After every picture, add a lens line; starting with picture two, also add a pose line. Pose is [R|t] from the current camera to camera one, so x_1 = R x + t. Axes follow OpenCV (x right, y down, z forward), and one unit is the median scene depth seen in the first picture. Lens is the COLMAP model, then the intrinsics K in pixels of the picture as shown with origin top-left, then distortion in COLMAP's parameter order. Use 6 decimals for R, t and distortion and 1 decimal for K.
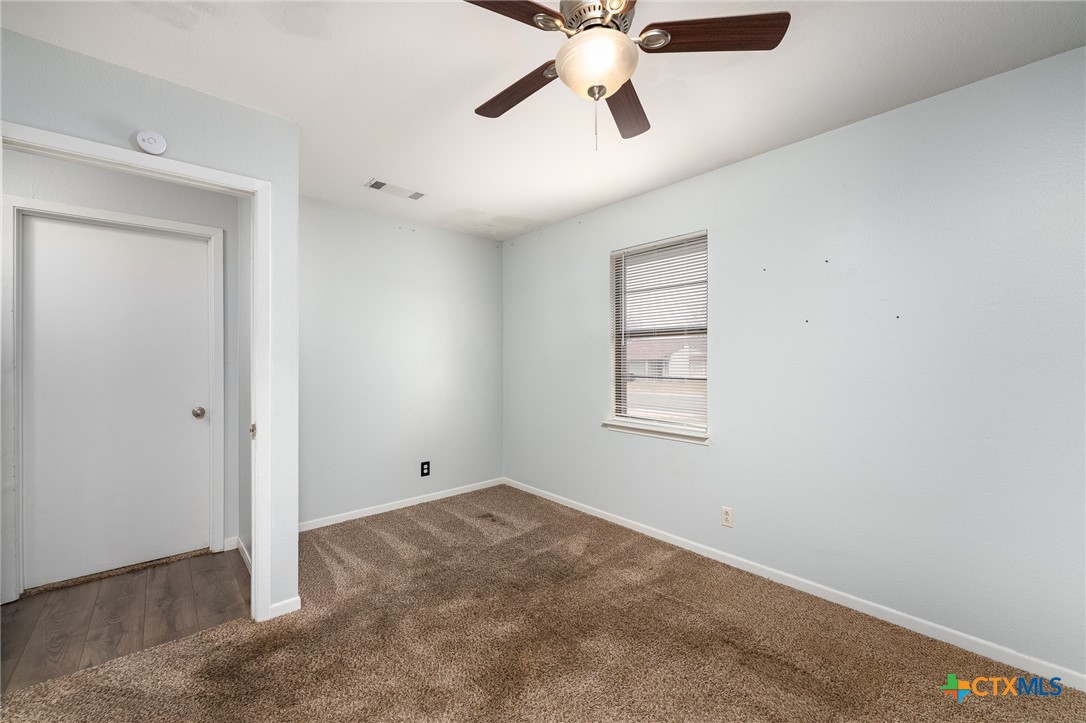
lens RADIAL K [[434.1, 0, 543.7], [0, 434.1, 361.5], [0, 0, 1]] dist [-0.000723, -0.000079]
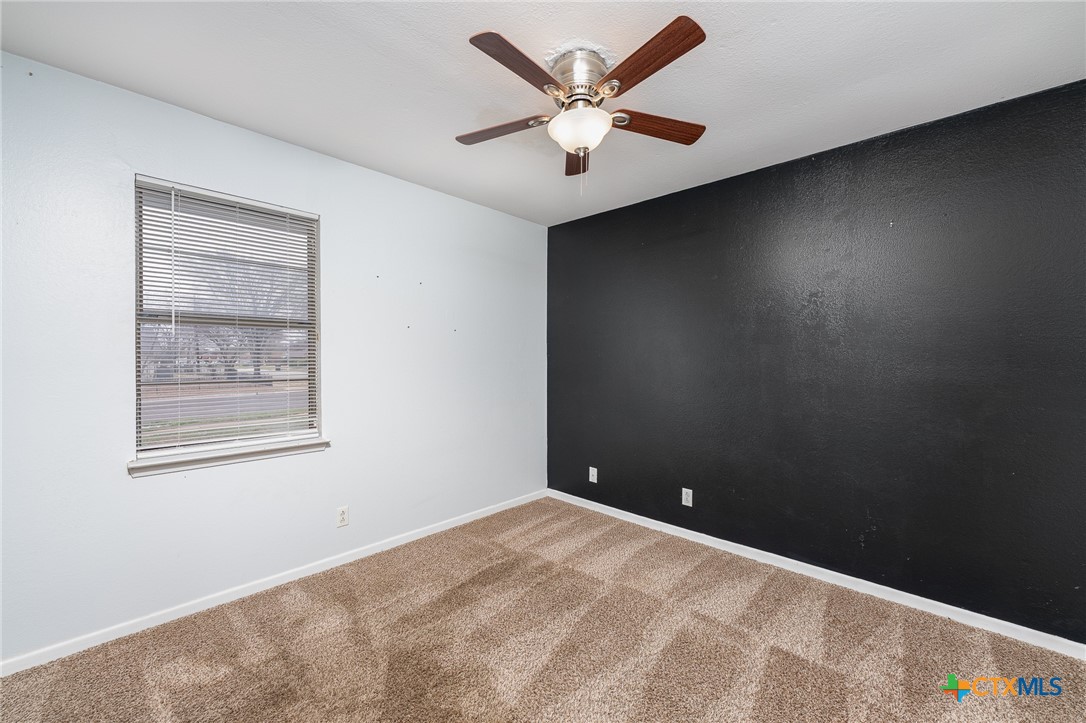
lens RADIAL K [[435.0, 0, 537.3], [0, 435.0, 359.2], [0, 0, 1]] dist [-0.000802, -0.000190]
pose [[-0.074987, -0.010598, 0.997128, -0.592148], [-0.004520, 0.999937, 0.010288, -0.012903], [-0.997174, -0.003735, -0.075030, 0.631086]]
